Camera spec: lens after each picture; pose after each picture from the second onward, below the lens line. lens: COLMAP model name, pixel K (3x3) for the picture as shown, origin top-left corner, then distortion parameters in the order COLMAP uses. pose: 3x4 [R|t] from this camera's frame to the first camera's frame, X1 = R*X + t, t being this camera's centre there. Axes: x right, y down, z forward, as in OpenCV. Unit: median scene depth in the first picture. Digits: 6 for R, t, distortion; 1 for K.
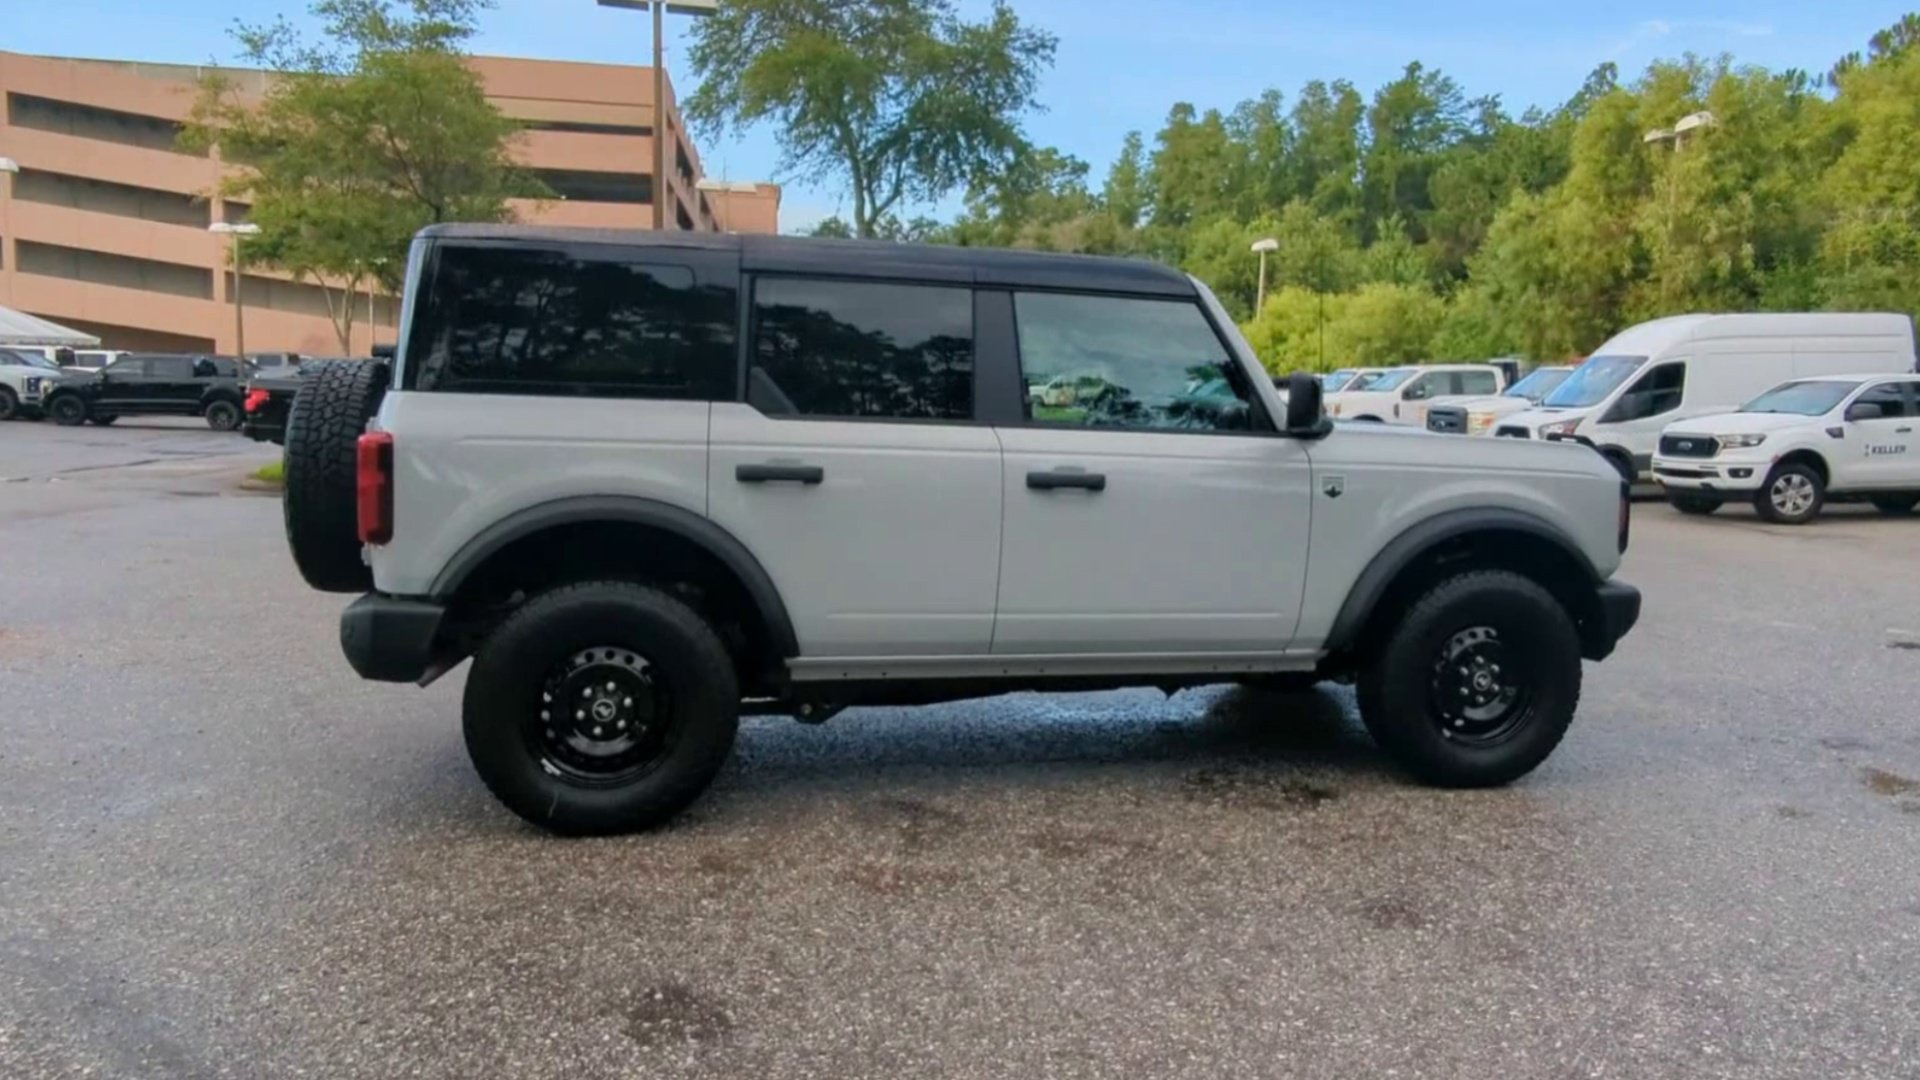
lens RADIAL K [[1346.3, 0, 1029.7], [0, 1346.3, 531.9], [0, 0, 1]] dist [0.003281, -0.004553]
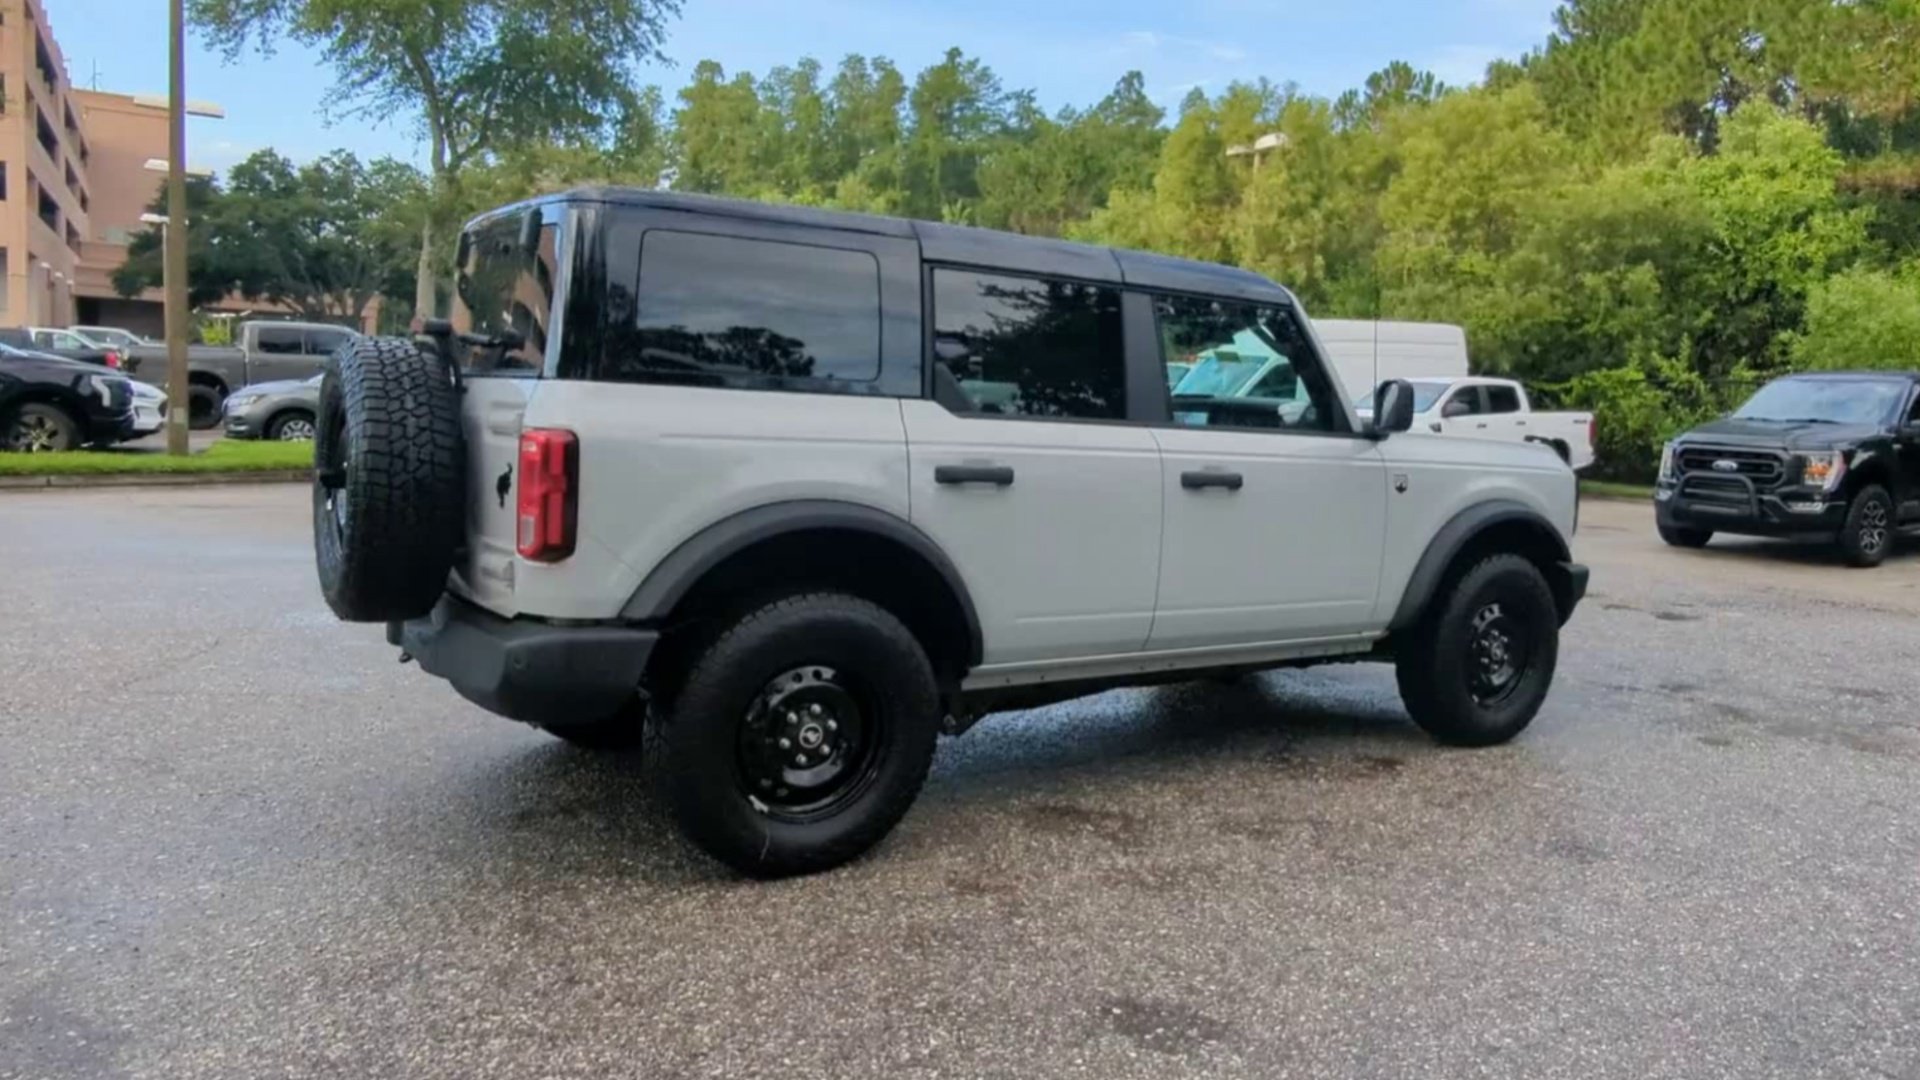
lens RADIAL K [[1399.9, 0, 1141.4], [0, 1399.9, 517.7], [0, 0, 1]] dist [0.004263, -0.006206]
pose [[0.910218, -0.017534, 0.413758, -0.110736], [0.018524, 0.999827, 0.001621, -0.002704], [-0.413715, 0.006189, 0.910385, 0.009876]]
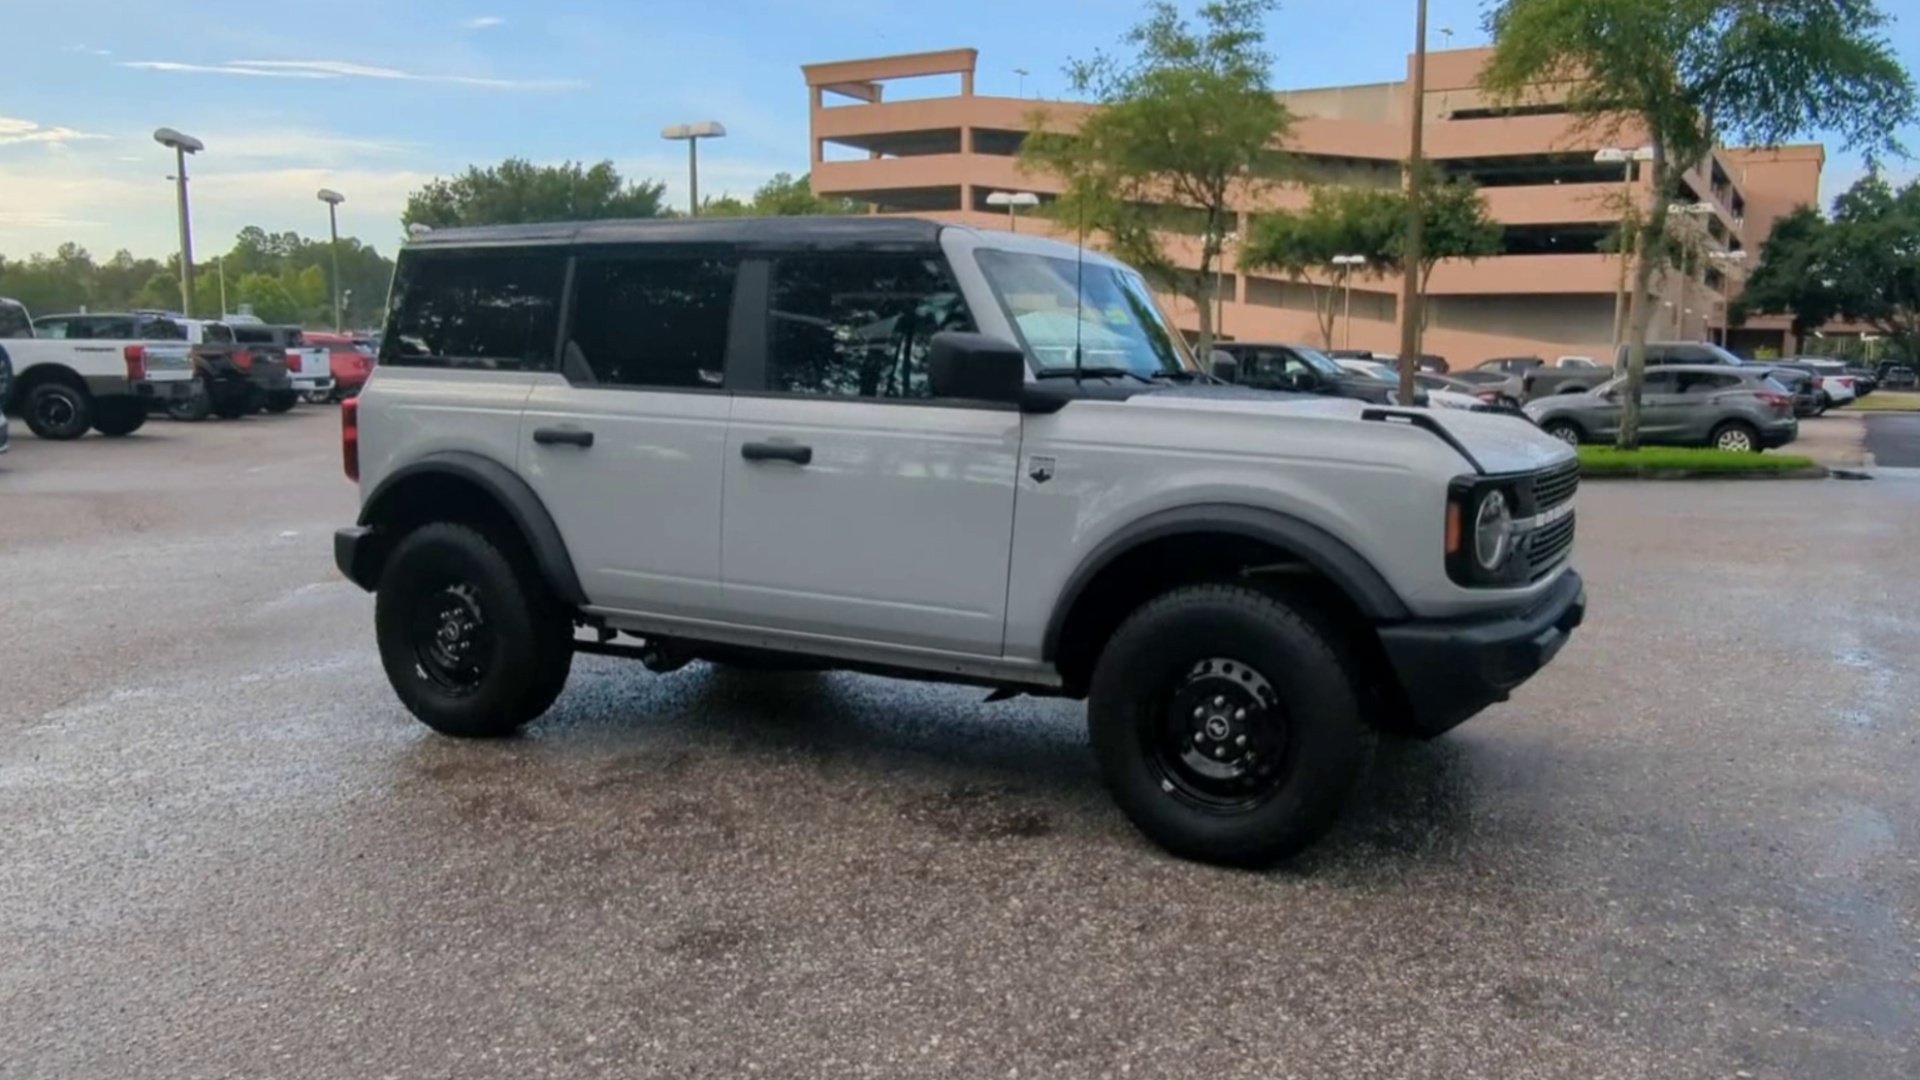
lens RADIAL K [[1387.7, 0, 1112.8], [0, 1387.7, 540.6], [0, 0, 1]] dist [0.003215, -0.006127]
pose [[0.787504, 0.066121, -0.612752, 0.197622], [-0.060090, 0.997729, 0.030437, -0.004498], [0.613373, 0.012851, 0.789689, 0.085067]]
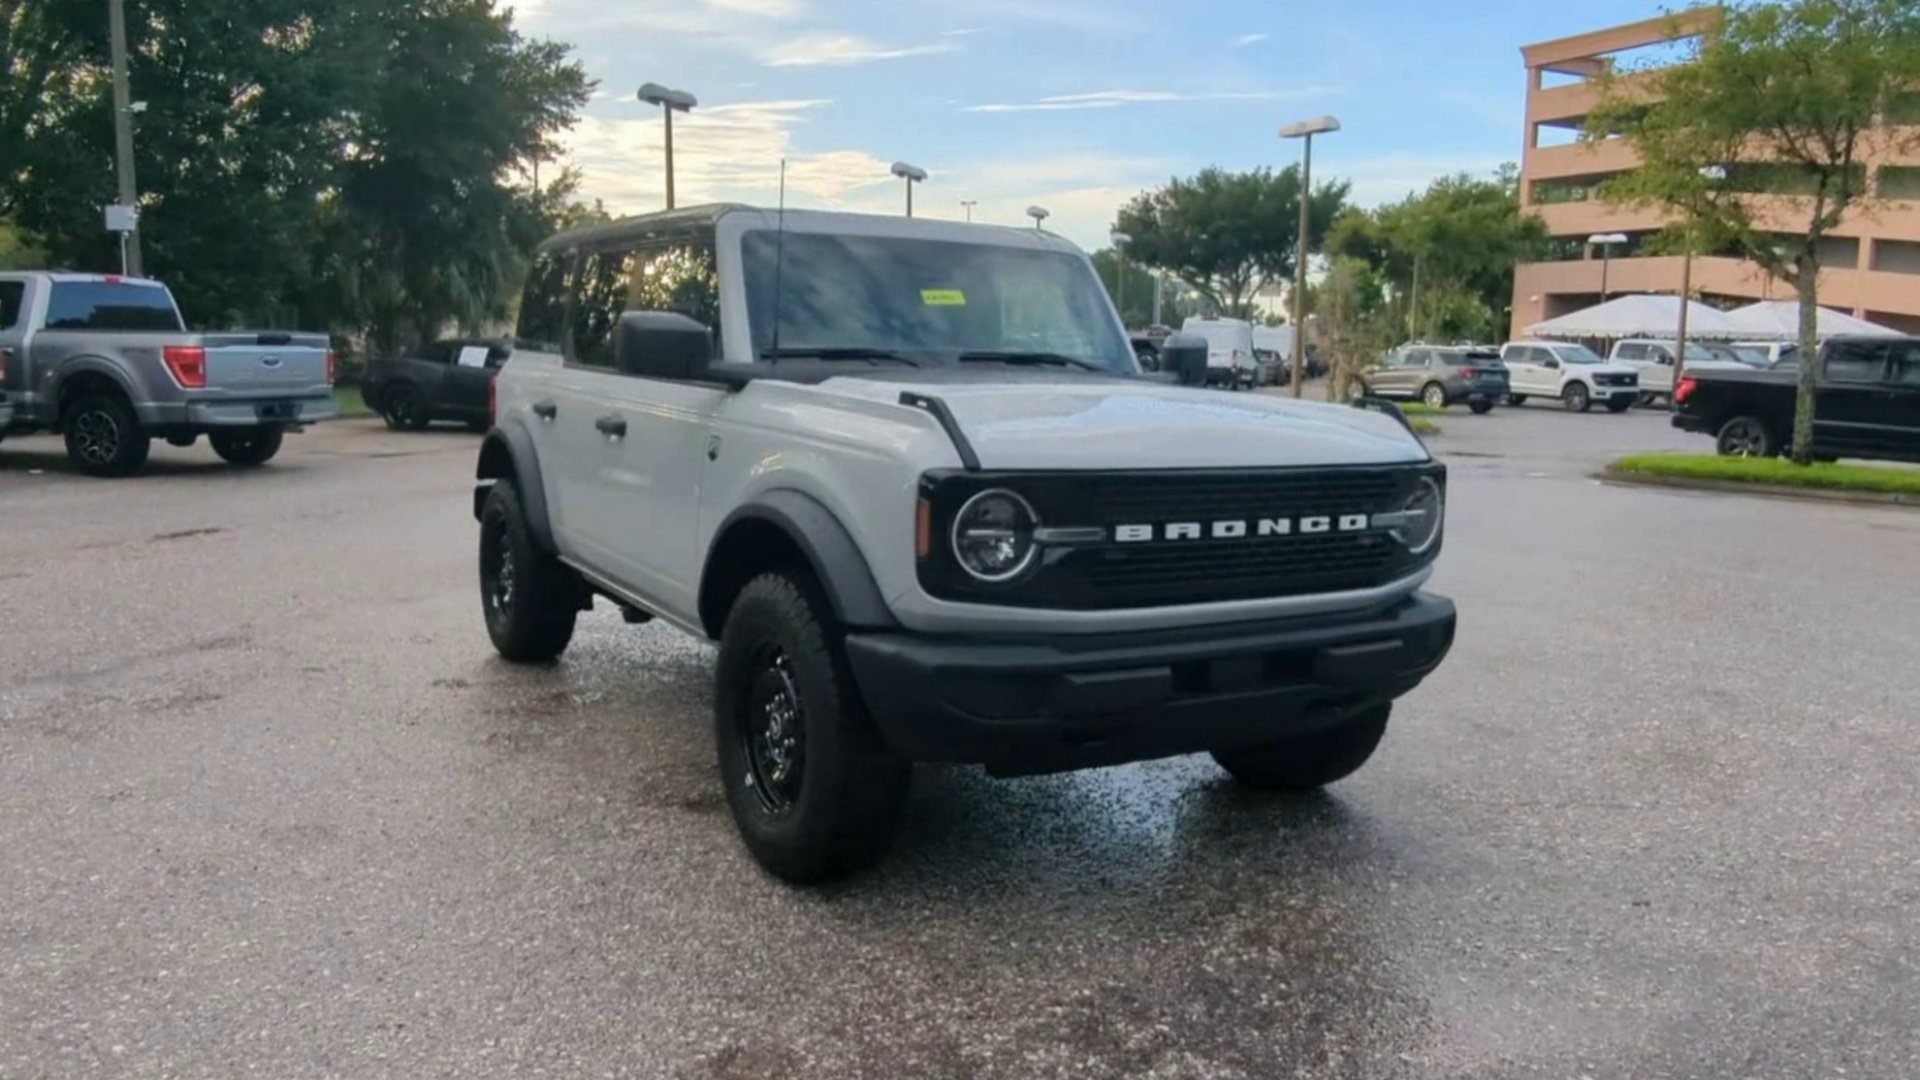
lens RADIAL K [[1416.5, 0, 995.3], [0, 1416.5, 533.2], [0, 0, 1]] dist [0.006898, -0.009603]
pose [[0.322145, 0.104714, -0.940881, 0.278863], [-0.109591, 0.991307, 0.072804, -0.016013], [0.940326, 0.079658, 0.330821, 0.218082]]
